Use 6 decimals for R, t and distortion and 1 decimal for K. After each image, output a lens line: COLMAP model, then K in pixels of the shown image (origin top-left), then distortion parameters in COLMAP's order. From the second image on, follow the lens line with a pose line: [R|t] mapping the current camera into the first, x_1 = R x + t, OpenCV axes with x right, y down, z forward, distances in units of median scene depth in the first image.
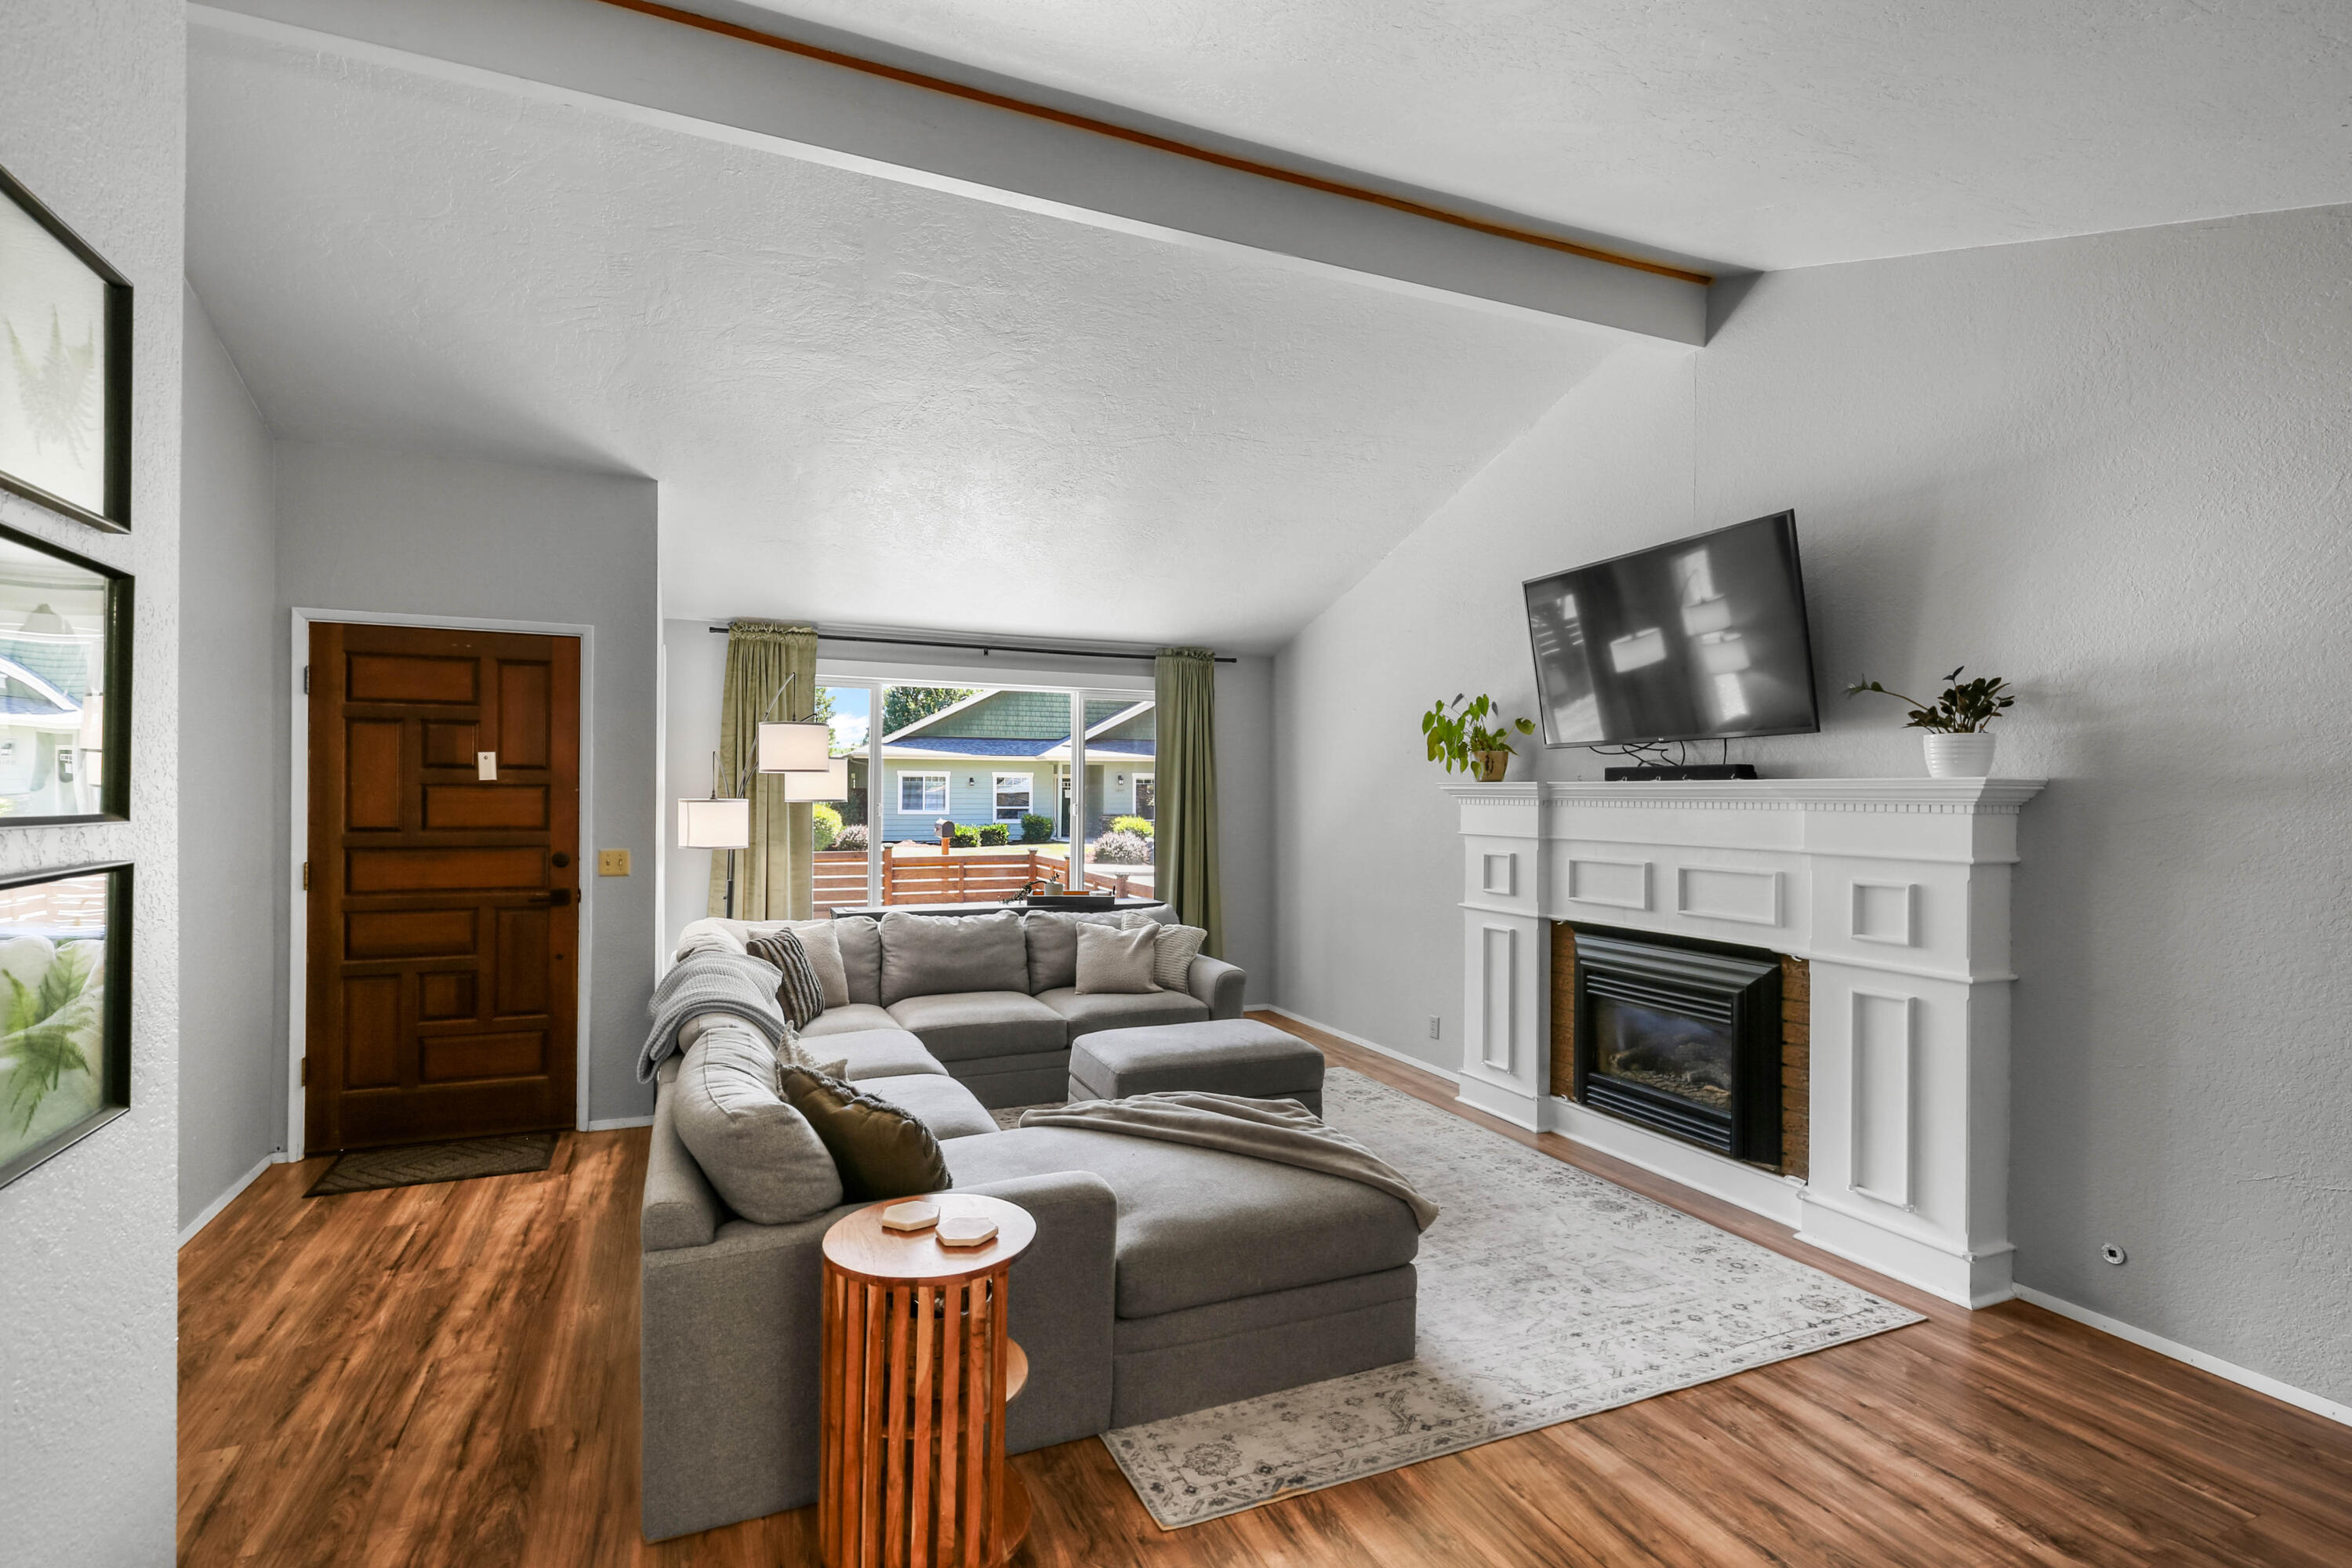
lens RADIAL K [[1096.0, 0, 1125.9], [0, 1096.0, 796.2], [0, 0, 1]] dist [-0.022626, 0.002669]
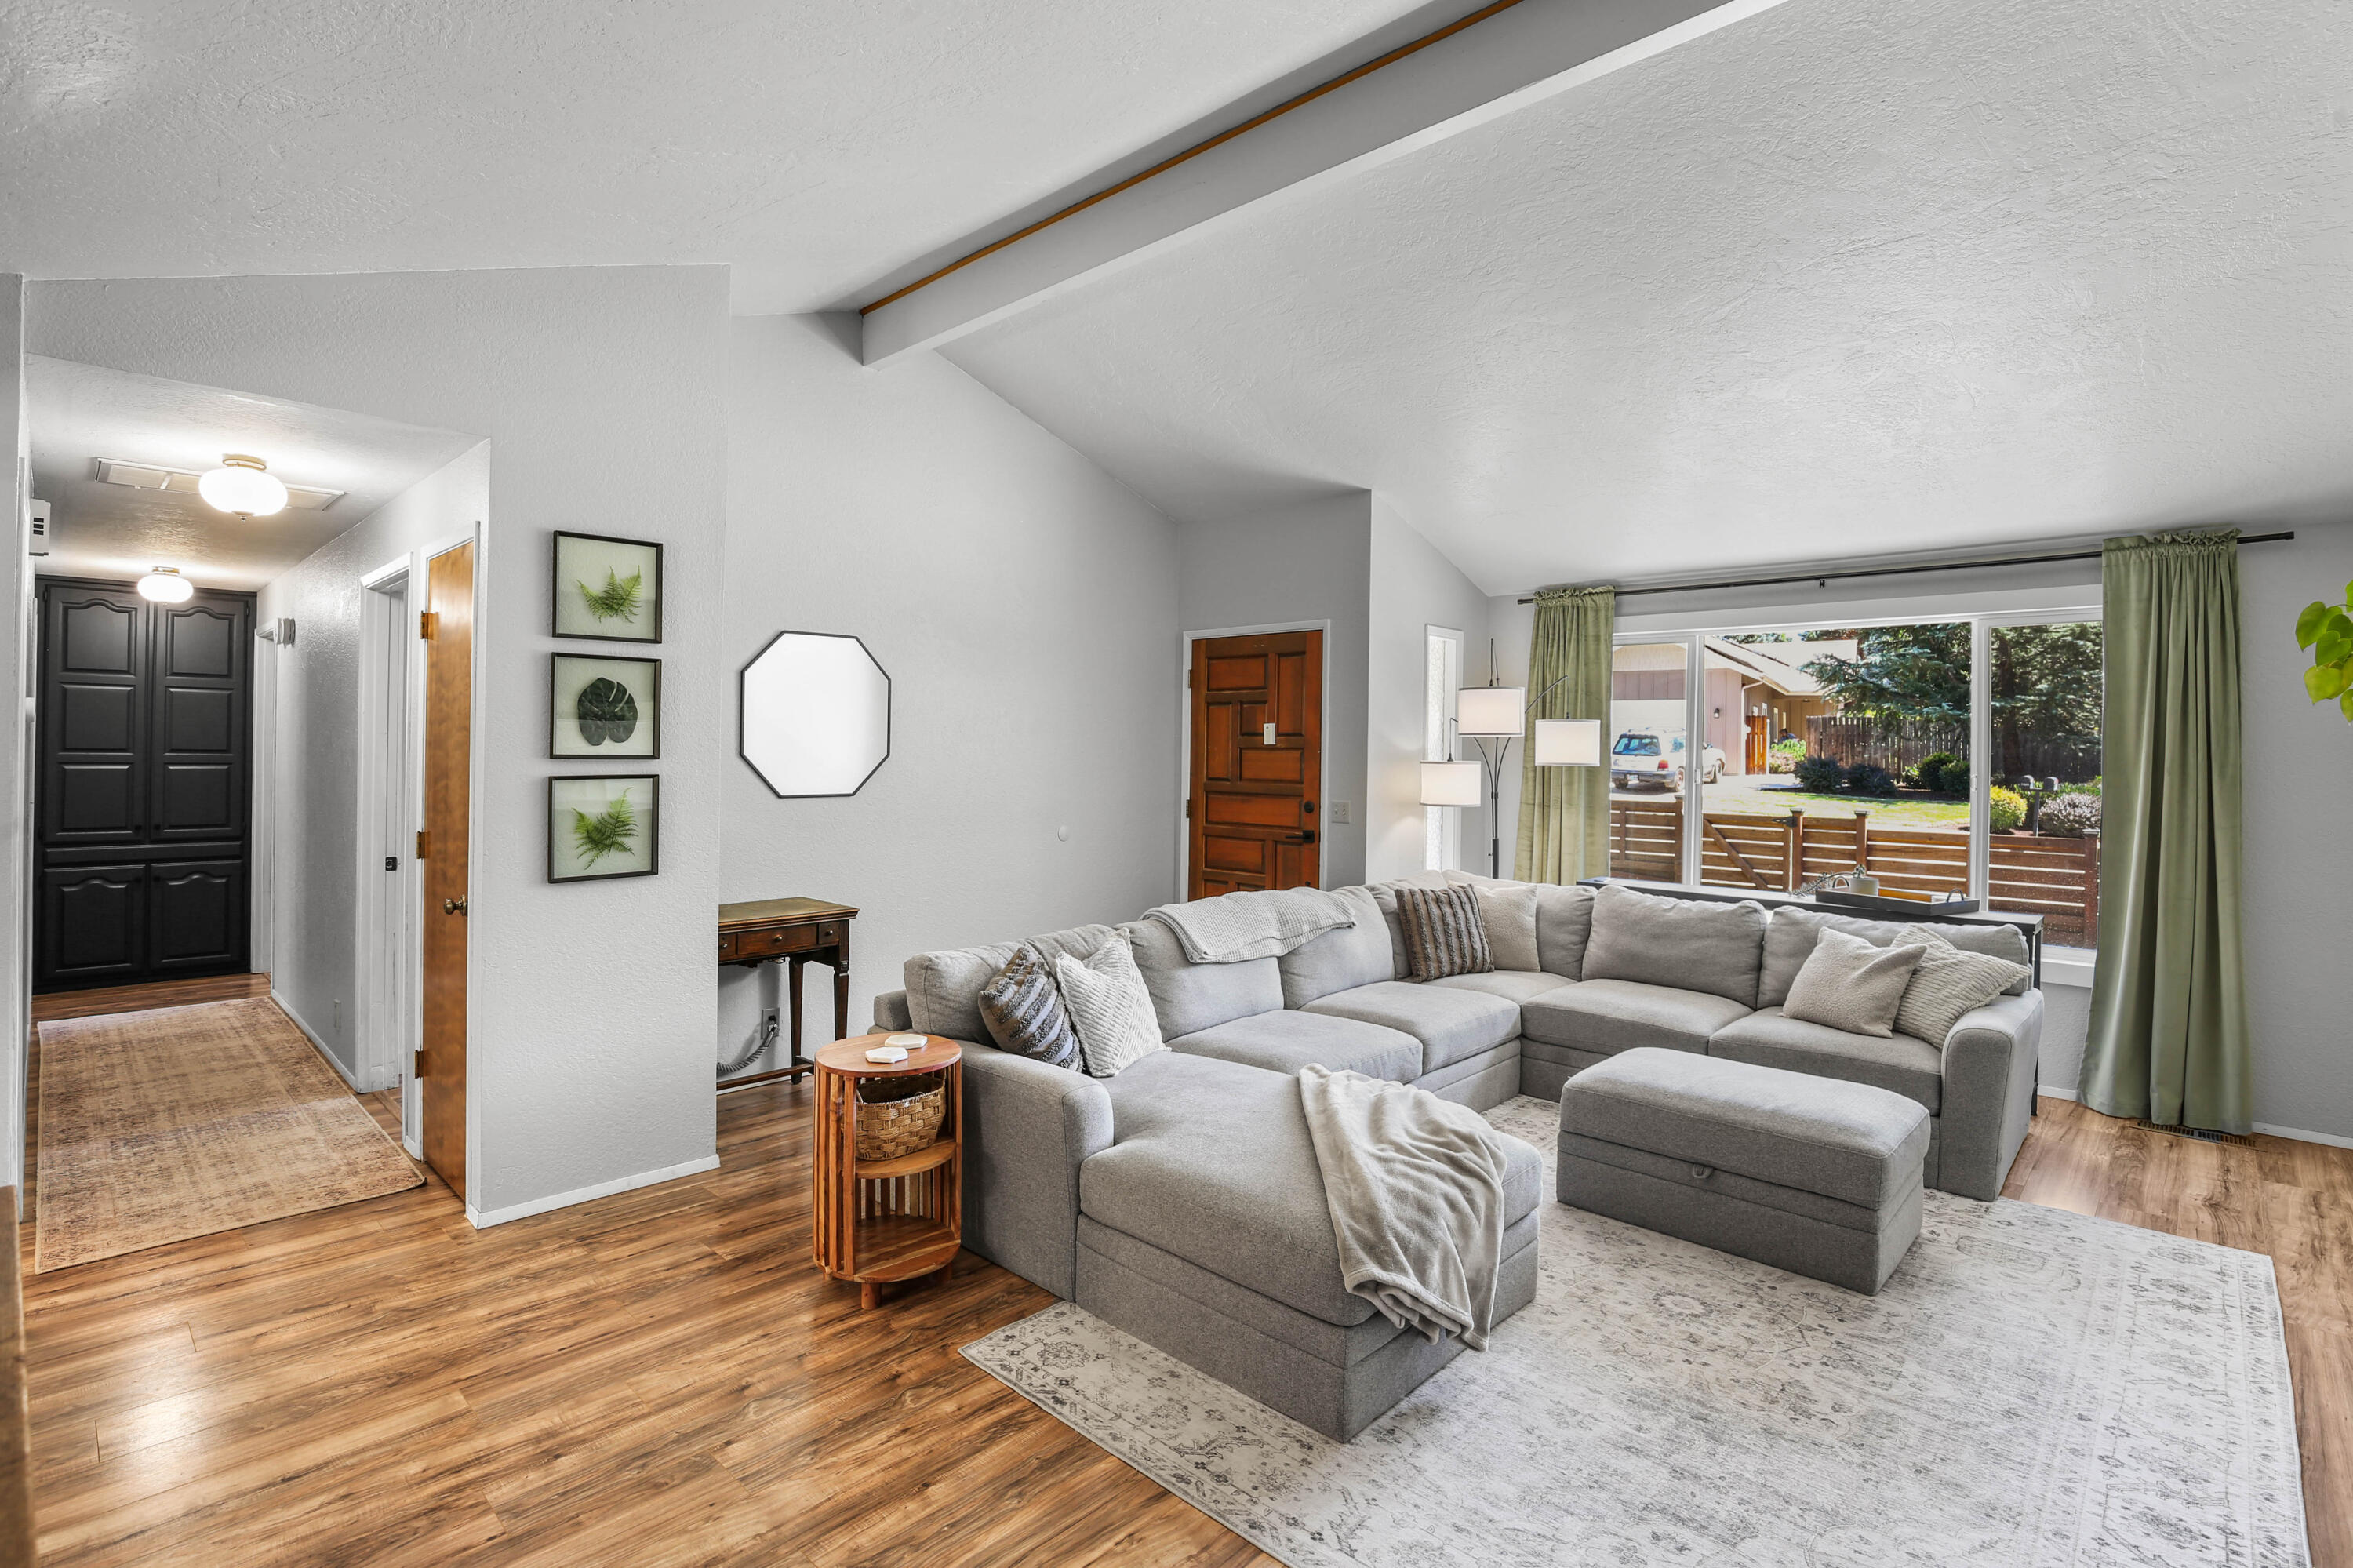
lens RADIAL K [[1096.6, 0, 1141.2], [0, 1096.6, 754.6], [0, 0, 1]] dist [-0.022626, 0.002669]
pose [[0.403111, 0.003738, -0.915143, 0.570832], [-0.011442, 0.999934, -0.000956, 0.000651], [0.915079, 0.010856, 0.403127, 0.316046]]
